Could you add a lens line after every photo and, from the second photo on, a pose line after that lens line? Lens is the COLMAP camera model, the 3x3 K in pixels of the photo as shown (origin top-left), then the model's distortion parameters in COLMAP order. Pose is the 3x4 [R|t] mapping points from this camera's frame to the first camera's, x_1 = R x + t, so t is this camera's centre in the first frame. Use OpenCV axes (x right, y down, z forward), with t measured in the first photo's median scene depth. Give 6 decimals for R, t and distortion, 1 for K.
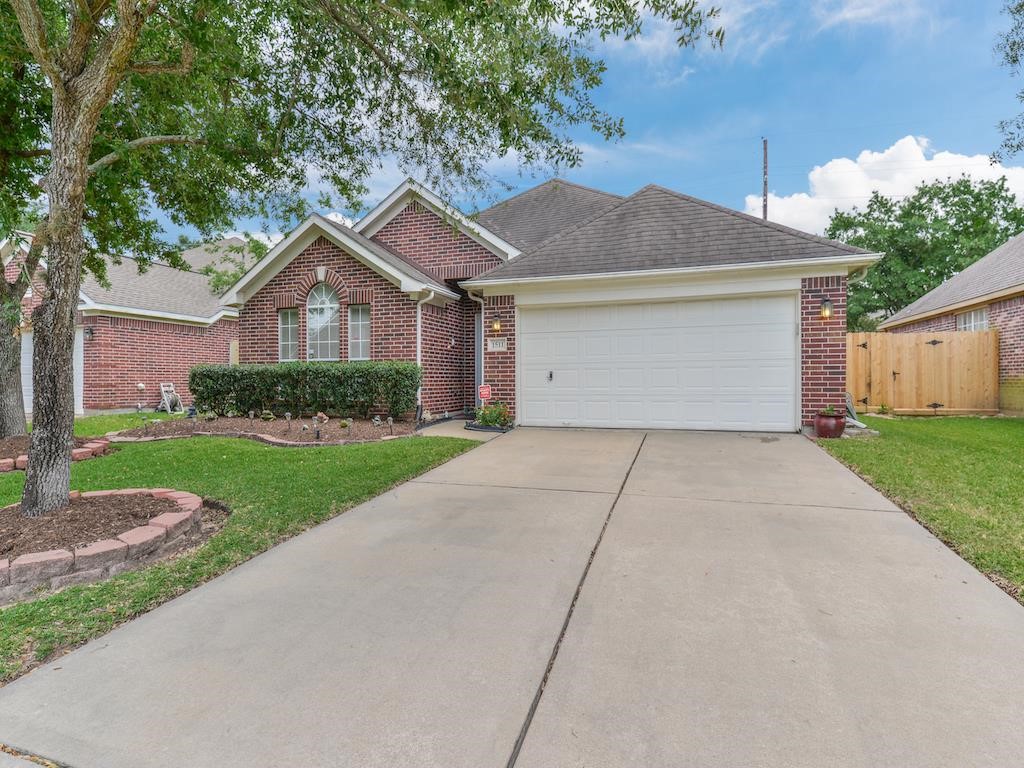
lens RADIAL K [[532.9, 0, 512.0], [0, 532.9, 384.0], [0, 0, 1]] dist [0.014980, 0.000087]
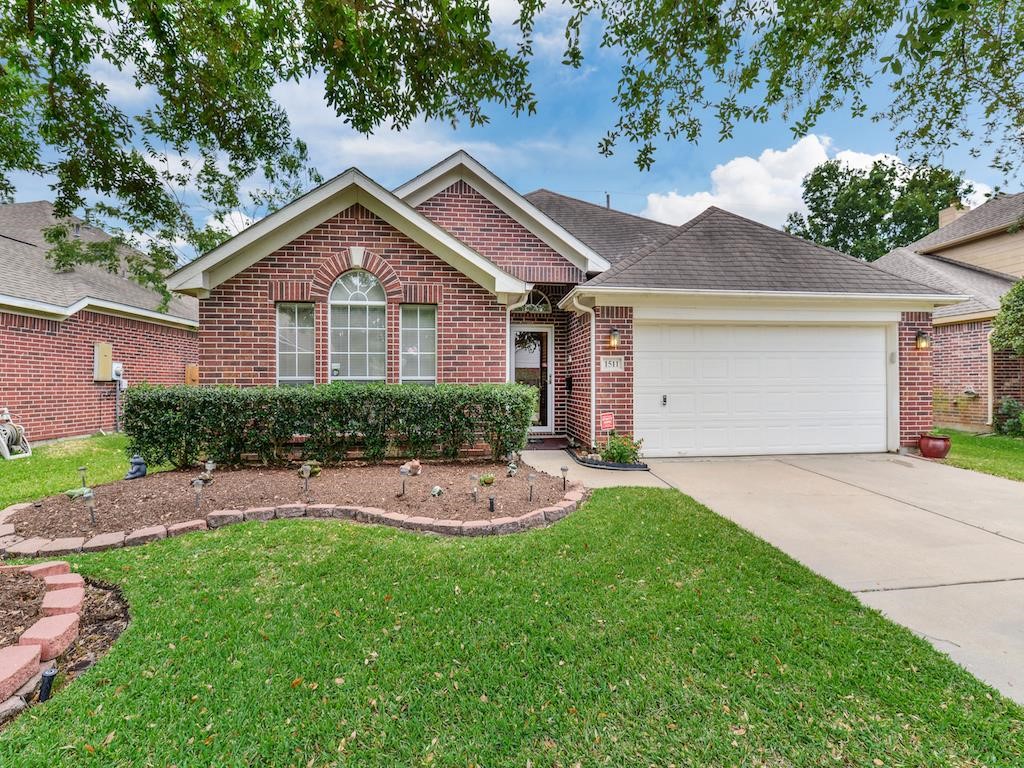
lens RADIAL K [[449.7, 0, 512.0], [0, 449.7, 384.0], [0, 0, 1]] dist [-0.001329, -0.000158]
pose [[0.907096, 0.001858, 0.420919, -0.469596], [0.001968, 0.999961, -0.008656, -0.036106], [-0.420918, 0.008680, 0.907057, 0.418094]]
